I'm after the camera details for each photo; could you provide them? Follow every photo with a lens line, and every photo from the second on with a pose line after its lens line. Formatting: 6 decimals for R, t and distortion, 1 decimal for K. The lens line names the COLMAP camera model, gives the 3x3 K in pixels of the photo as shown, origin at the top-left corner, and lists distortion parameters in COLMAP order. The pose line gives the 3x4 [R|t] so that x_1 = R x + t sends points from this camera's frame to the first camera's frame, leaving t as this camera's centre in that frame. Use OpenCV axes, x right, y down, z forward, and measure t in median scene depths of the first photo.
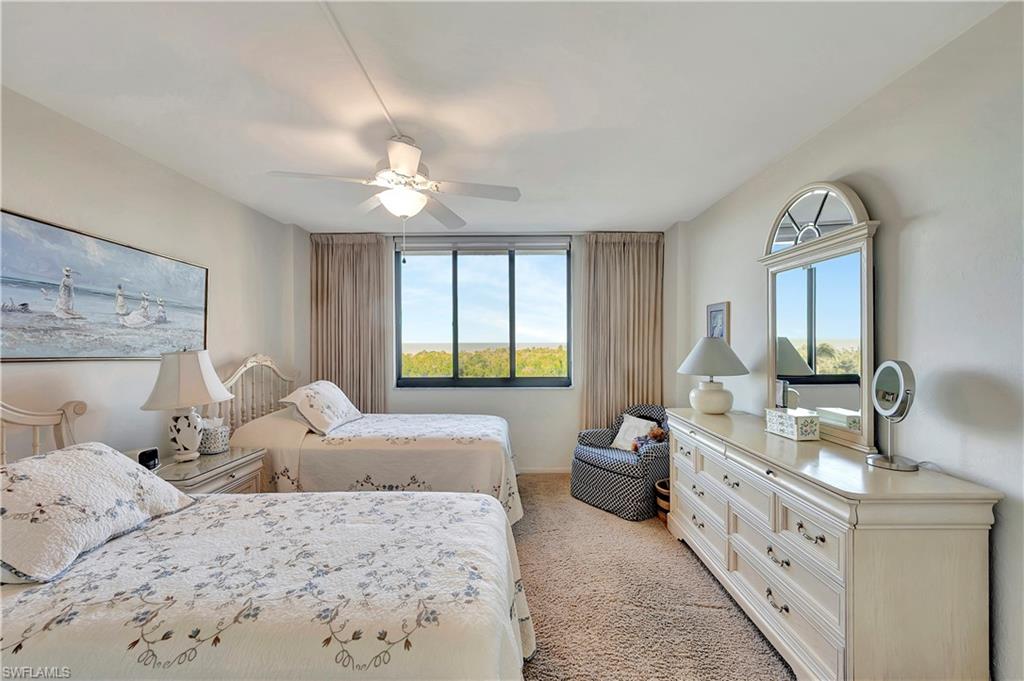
lens RADIAL K [[406.7, 0, 514.8], [0, 406.7, 340.3], [0, 0, 1]] dist [-0.000214, -0.000169]
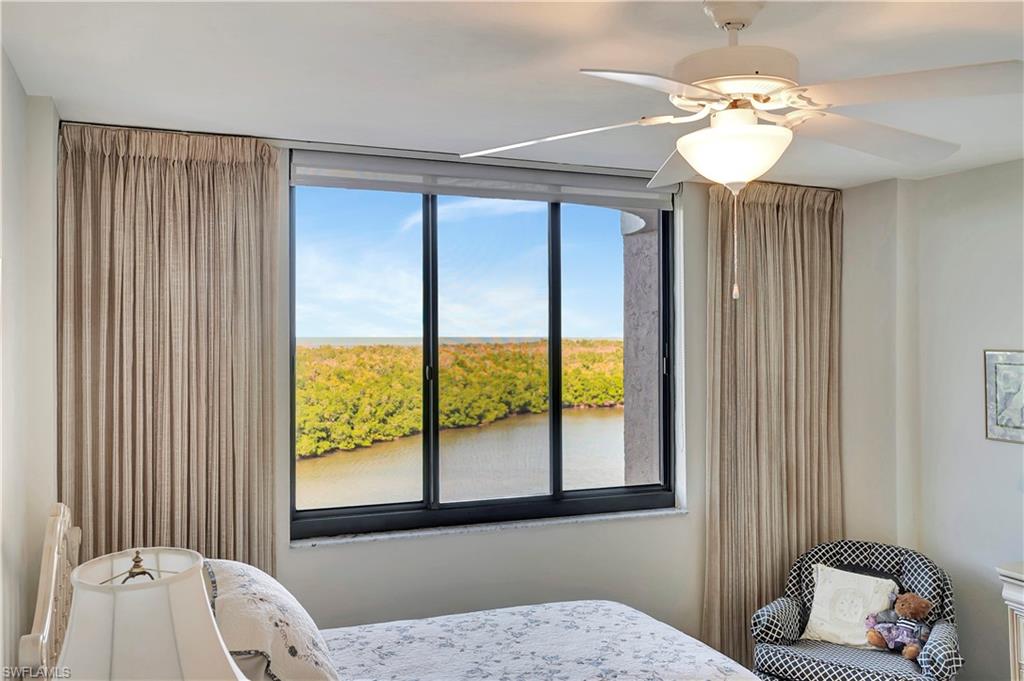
lens RADIAL K [[896.7, 0, 500.0], [0, 896.7, 327.7], [0, 0, 1]] dist [0.013516, 0.025165]
pose [[0.914124, 0.009026, 0.405334, -0.671266], [-0.008003, 0.999959, -0.004217, -0.122420], [-0.405355, 0.000611, 0.914159, 0.212005]]
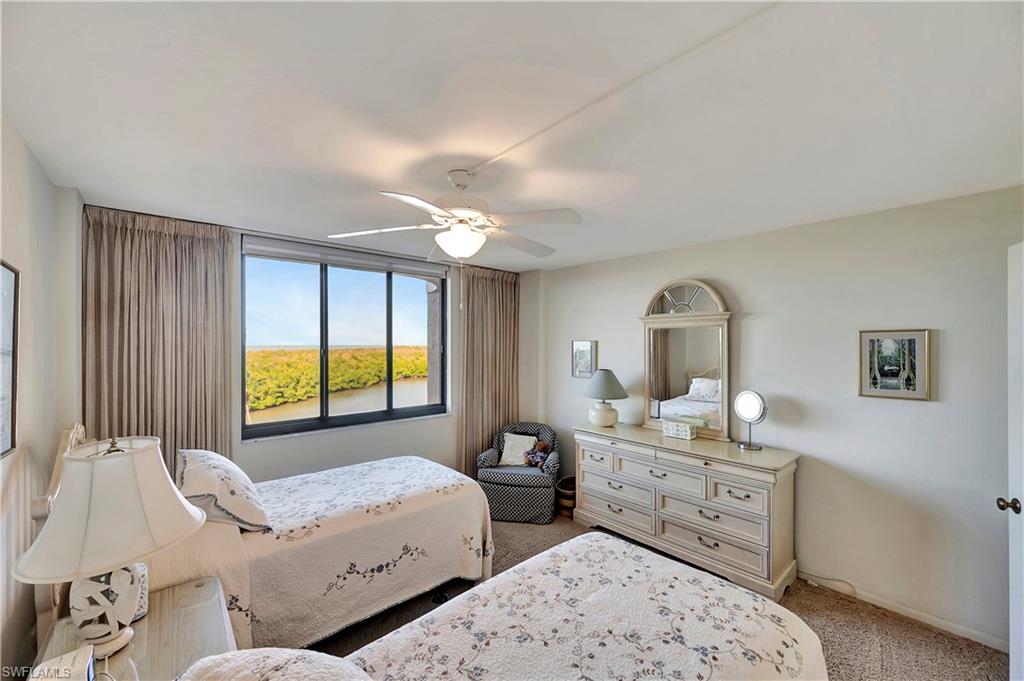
lens RADIAL K [[406.7, 0, 510.8], [0, 406.7, 340.6], [0, 0, 1]] dist [-0.000214, -0.000169]
pose [[0.739388, 0.009241, 0.673216, -0.628687], [-0.006571, 0.999957, -0.006509, -0.089903], [-0.673247, 0.000389, 0.739417, 0.199140]]
